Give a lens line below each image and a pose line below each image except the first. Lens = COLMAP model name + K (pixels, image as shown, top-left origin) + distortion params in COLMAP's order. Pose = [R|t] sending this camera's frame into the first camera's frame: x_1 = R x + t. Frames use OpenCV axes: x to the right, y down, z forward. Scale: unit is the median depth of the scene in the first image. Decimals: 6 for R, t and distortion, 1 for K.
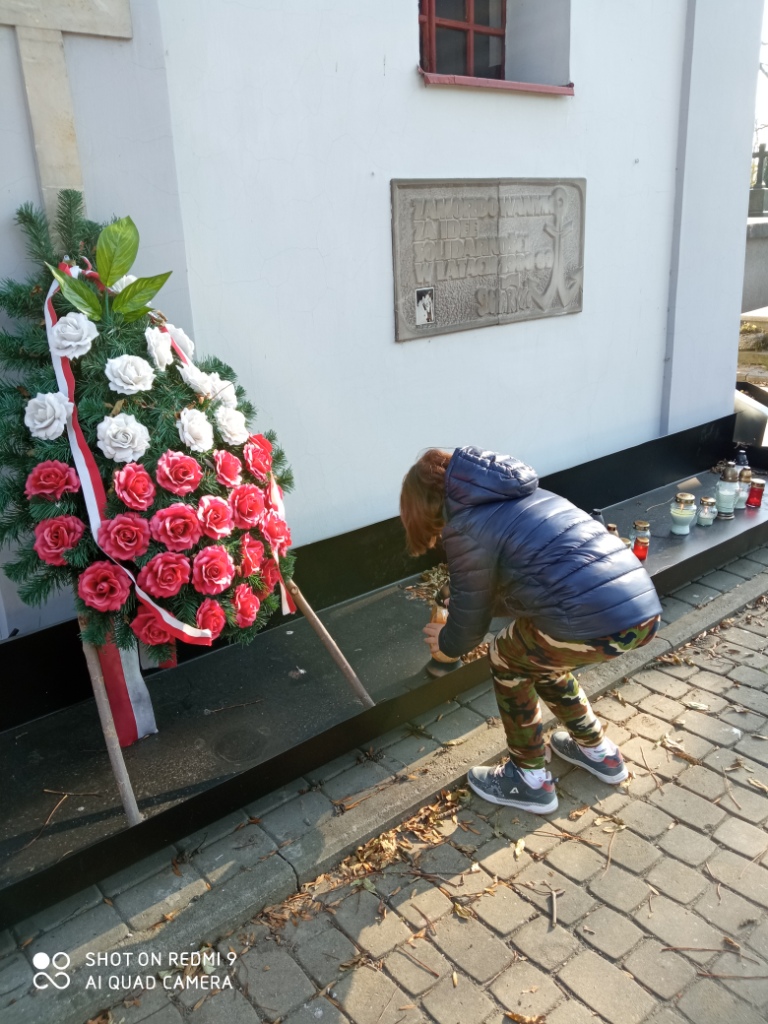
lens RADIAL K [[827.6, 0, 384.0], [0, 827.6, 512.0], [0, 0, 1]] dist [0.092099, -0.145776]
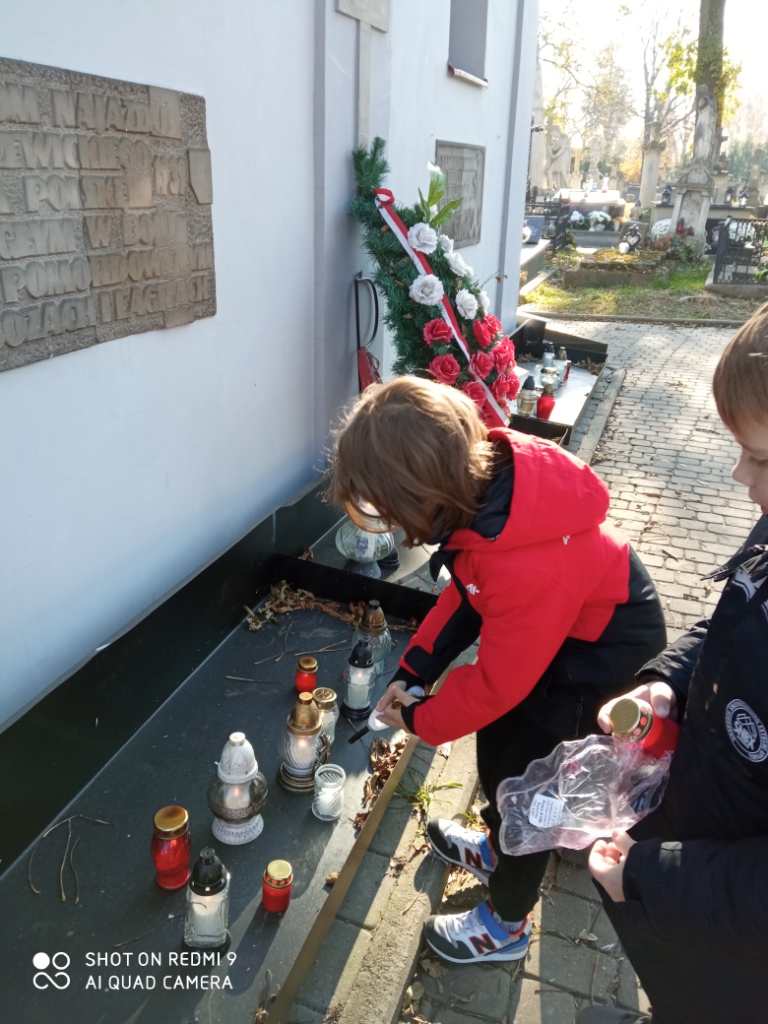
lens RADIAL K [[827.6, 0, 384.0], [0, 827.6, 512.0], [0, 0, 1]] dist [0.092099, -0.145776]
pose [[0.852867, -0.134932, 0.504392, -0.879577], [0.109882, 0.990780, 0.079250, 0.107888], [-0.510435, -0.012166, 0.859830, -0.192272]]
